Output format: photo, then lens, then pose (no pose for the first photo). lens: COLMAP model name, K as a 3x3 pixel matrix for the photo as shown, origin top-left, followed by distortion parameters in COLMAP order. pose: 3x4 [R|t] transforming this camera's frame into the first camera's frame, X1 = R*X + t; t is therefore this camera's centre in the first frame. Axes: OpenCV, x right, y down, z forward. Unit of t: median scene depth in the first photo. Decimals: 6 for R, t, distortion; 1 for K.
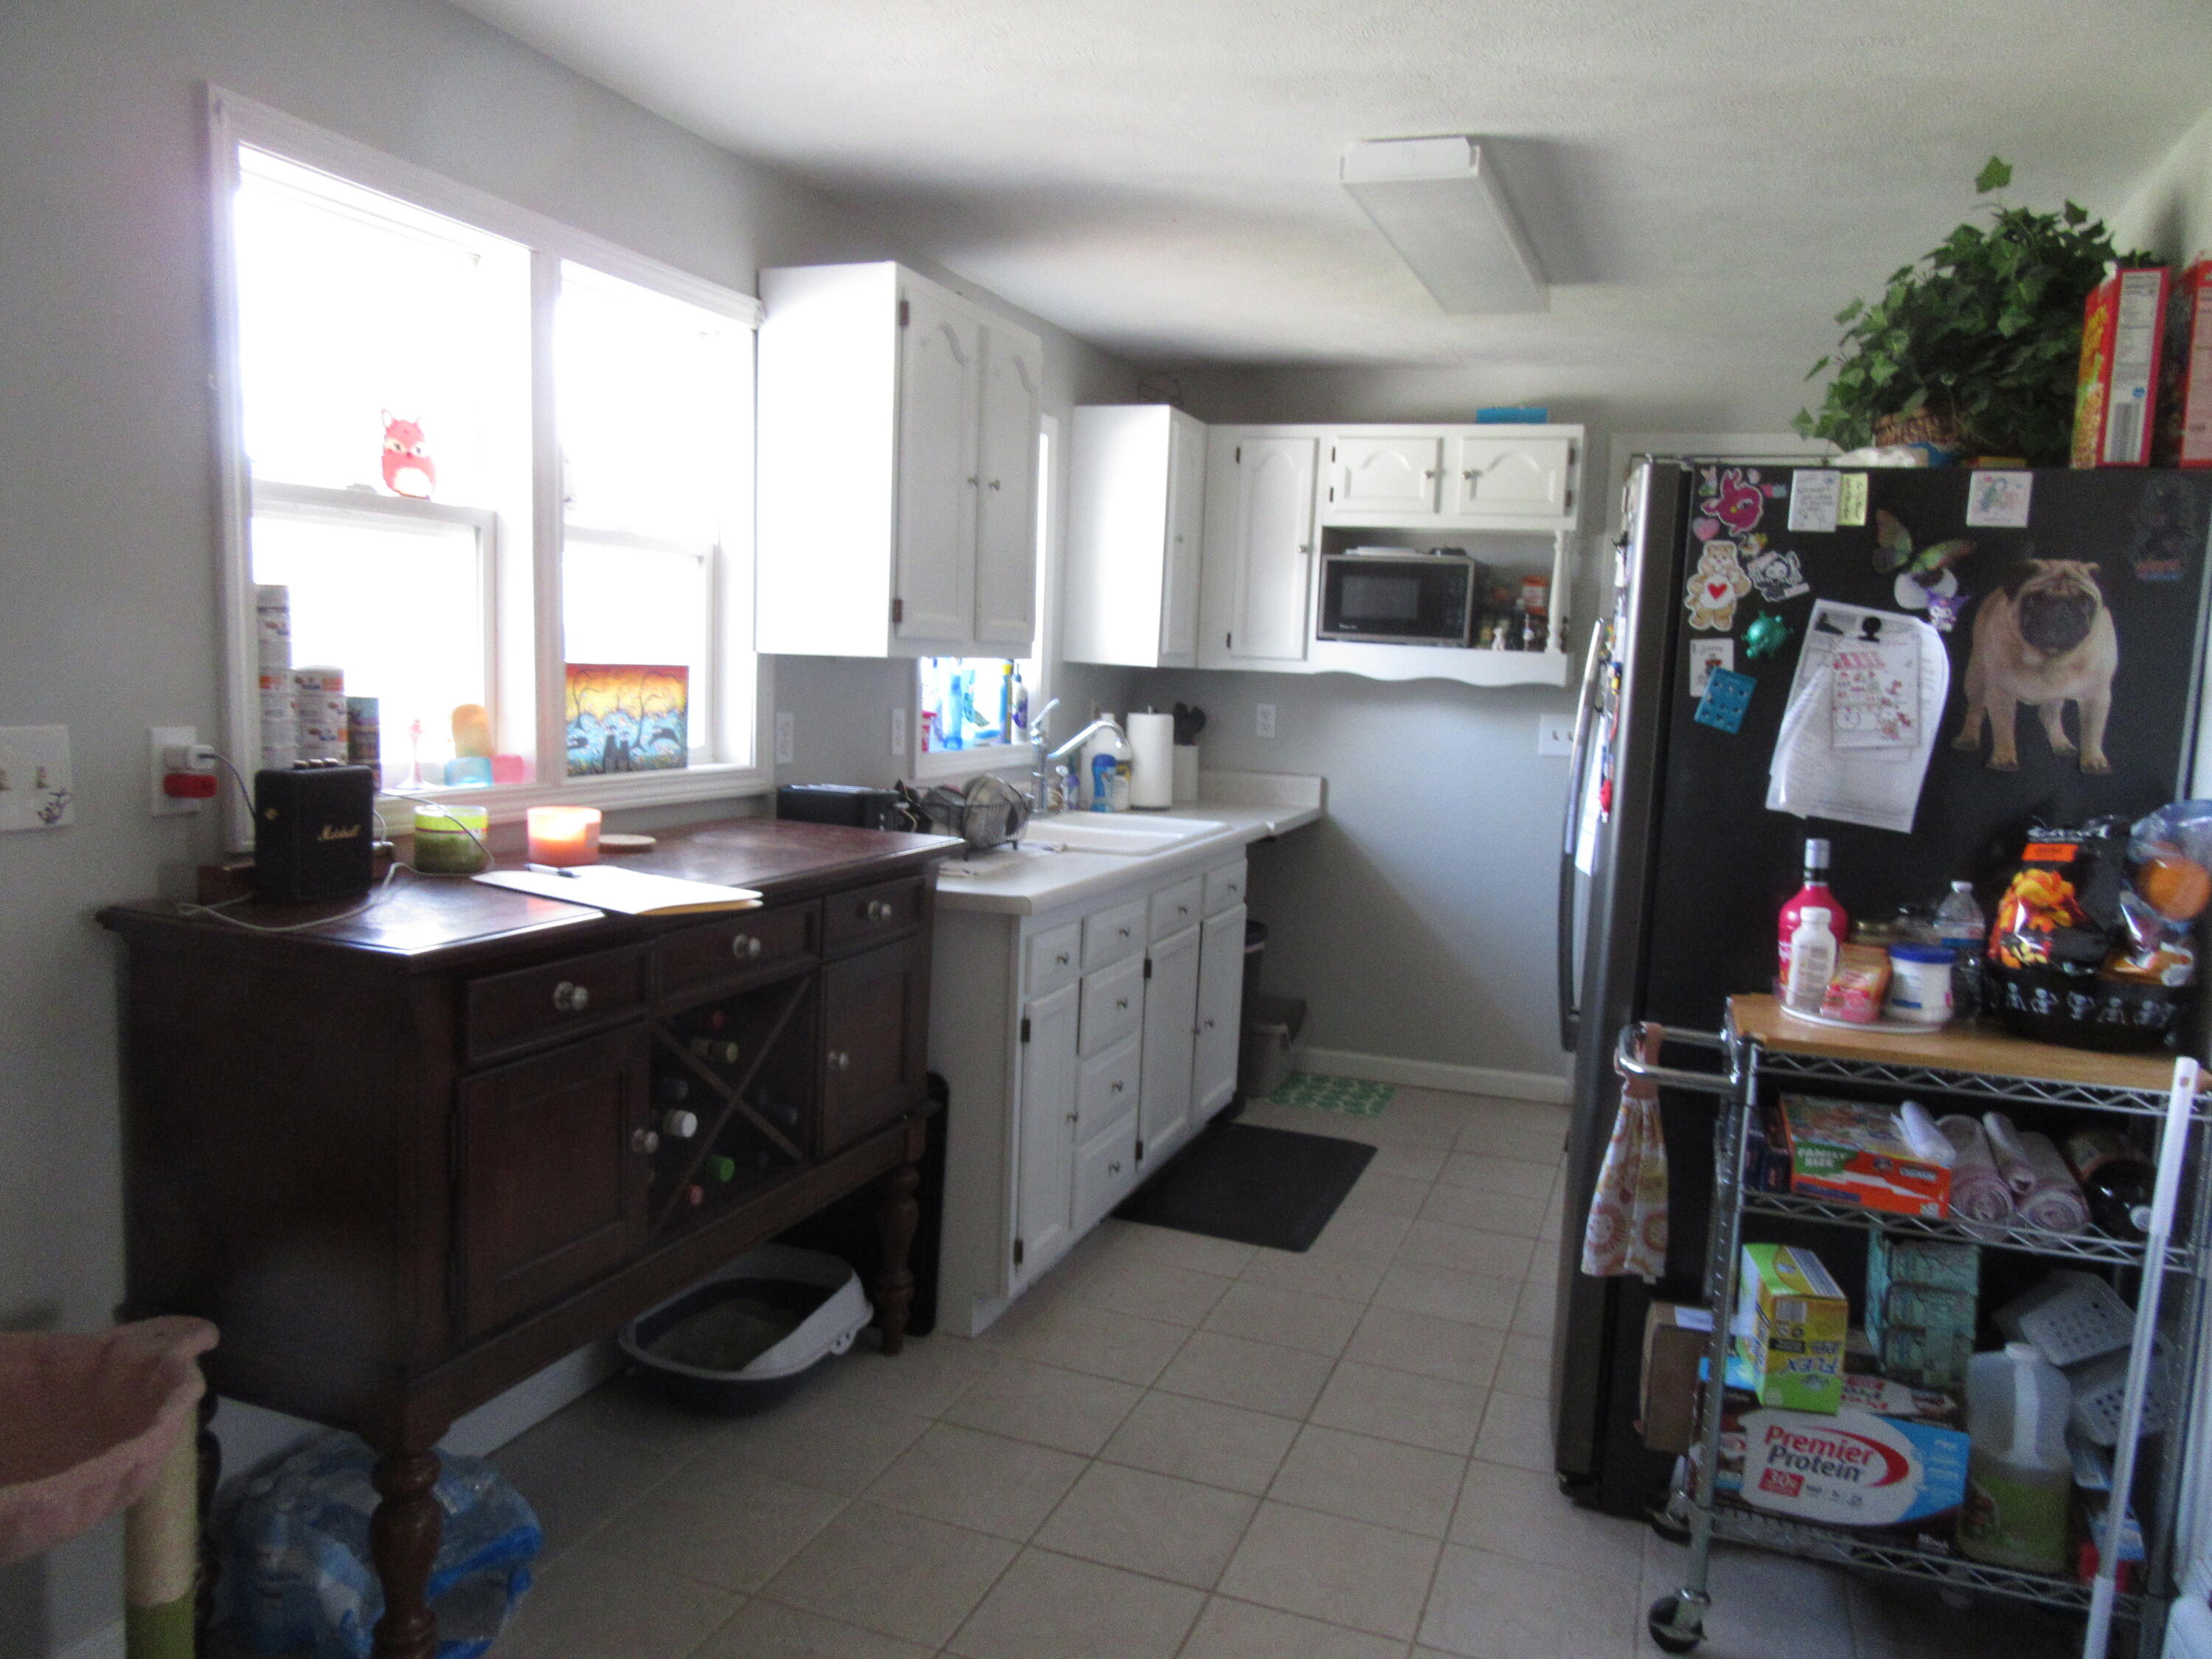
lens RADIAL K [[1616.8, 0, 1106.0], [0, 1616.8, 829.5], [0, 0, 1]] dist [-0.016766, 0.011360]
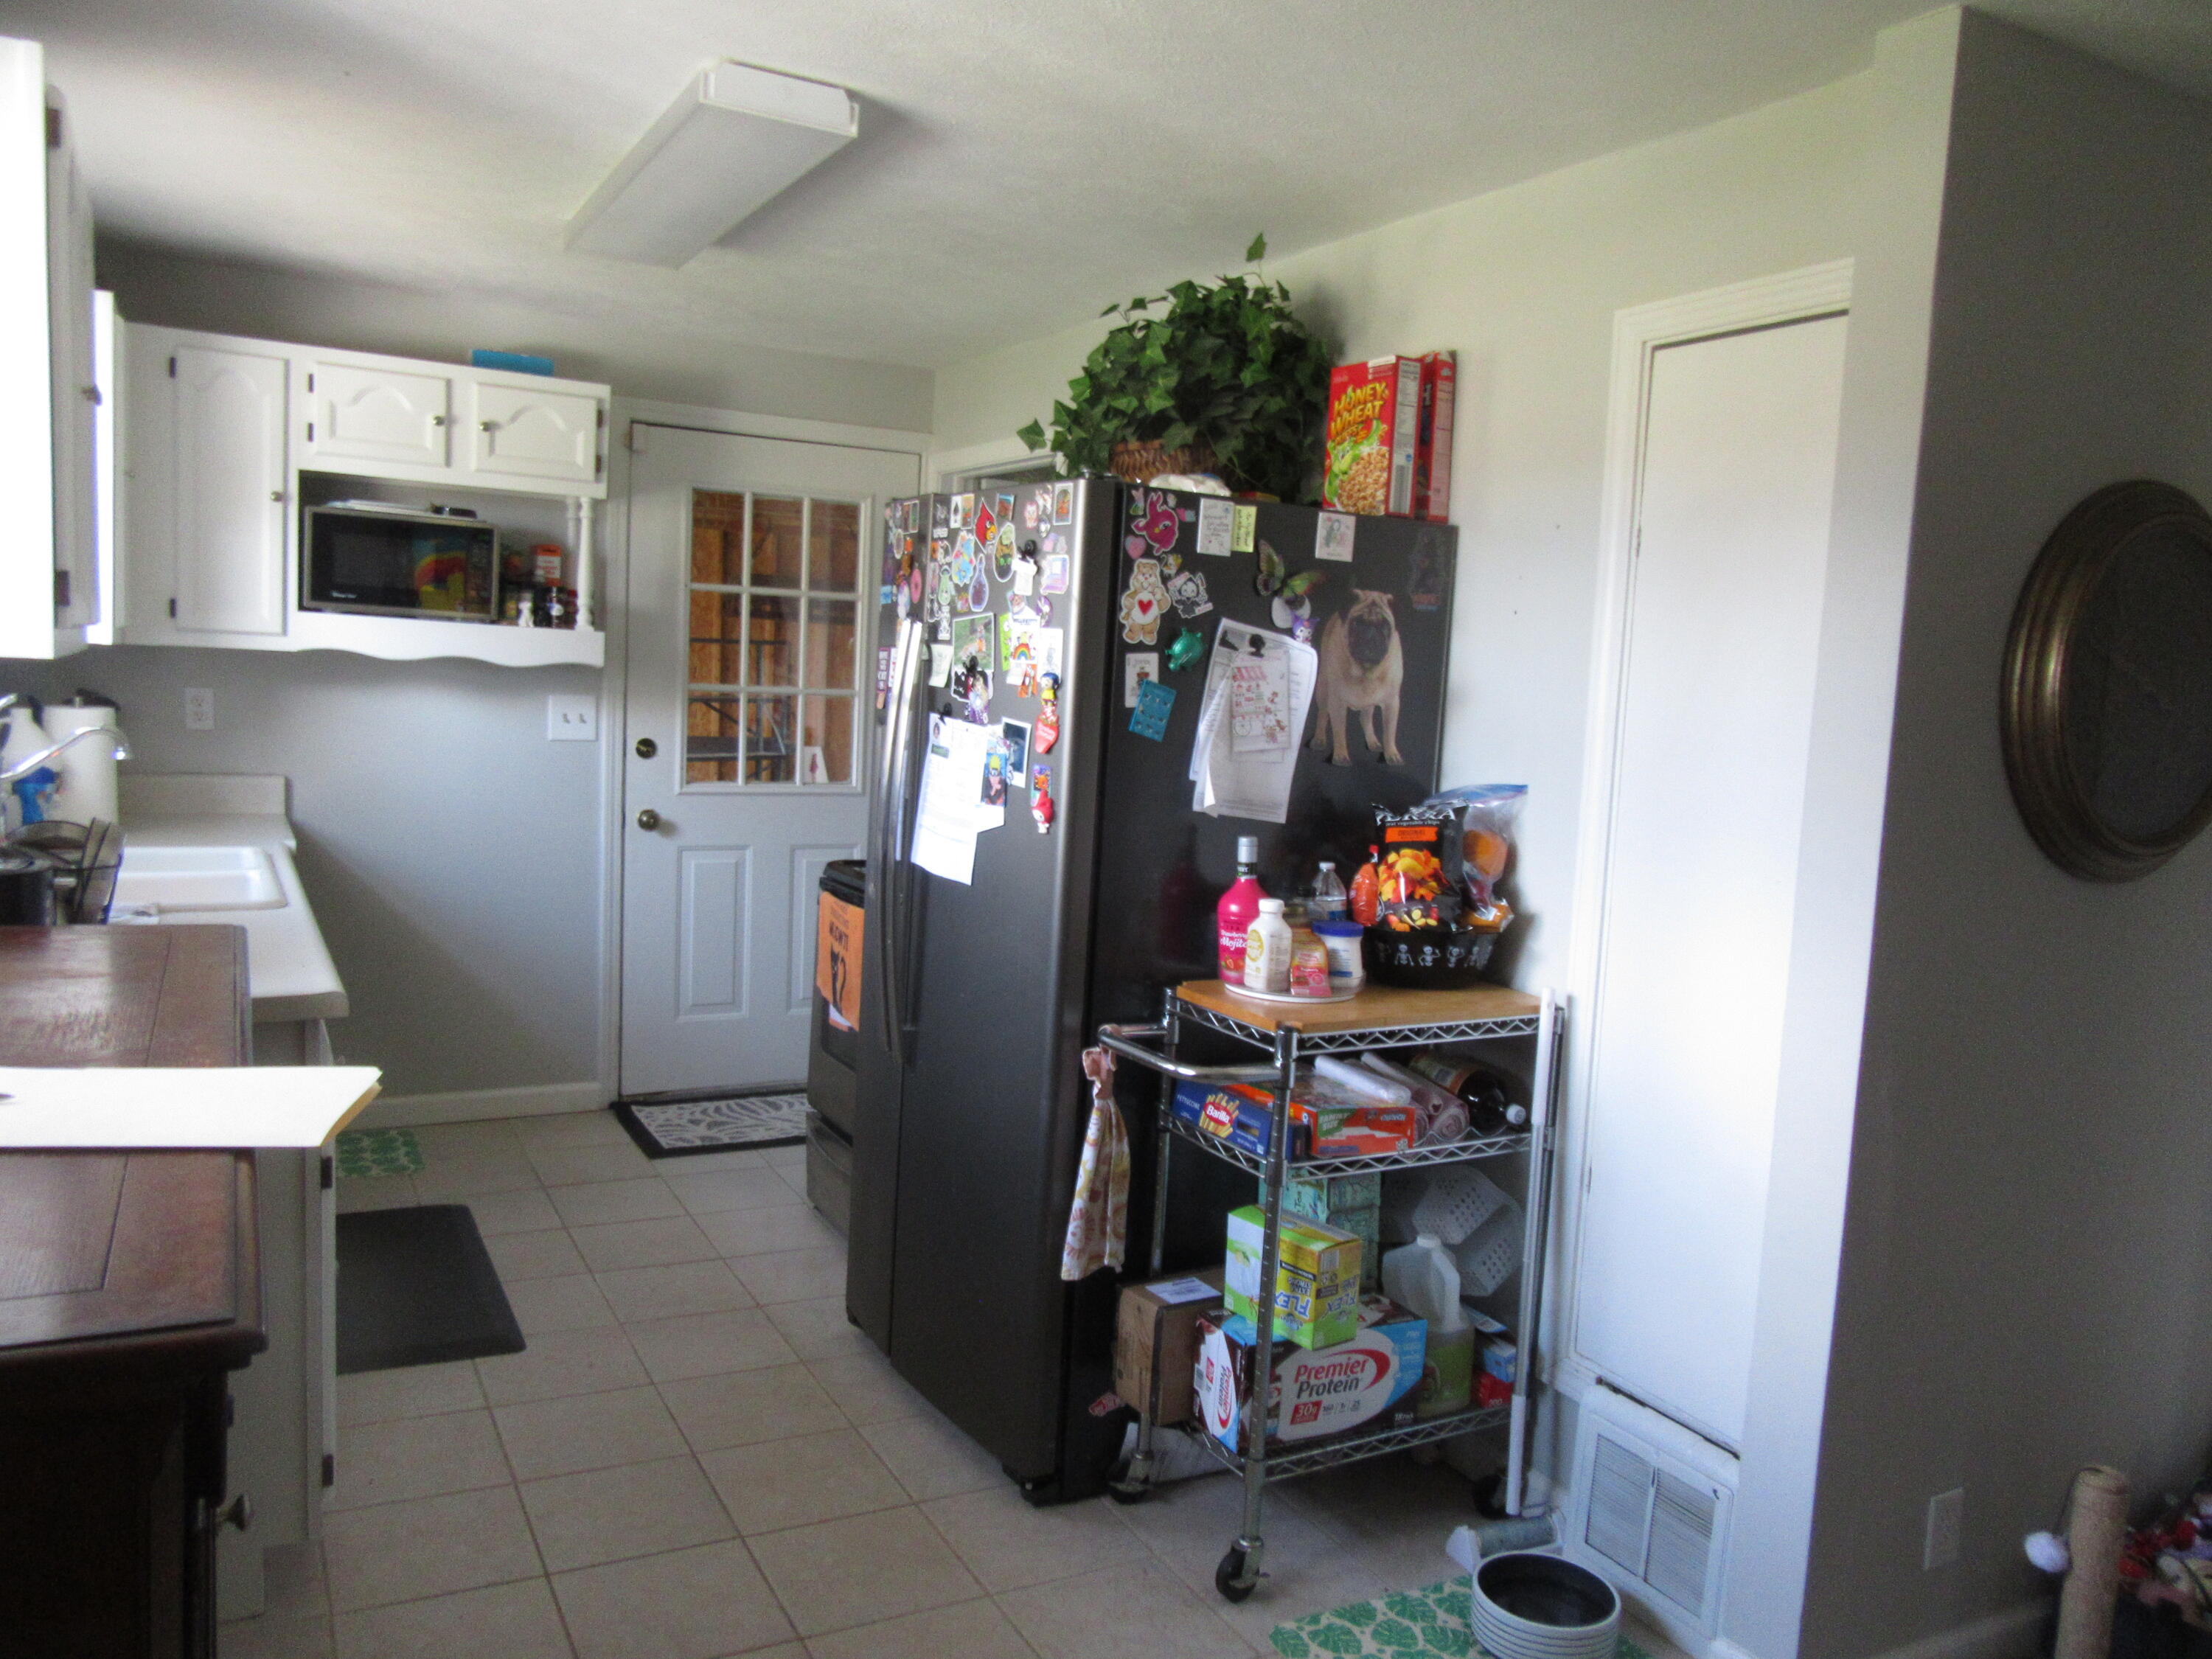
lens RADIAL K [[1616.8, 0, 1106.0], [0, 1616.8, 829.5], [0, 0, 1]] dist [-0.016766, 0.011360]
pose [[0.662735, -0.082056, 0.744344, -0.438830], [0.055557, 0.996627, 0.060402, -0.069557], [-0.746790, 0.001323, 0.665059, 0.325281]]
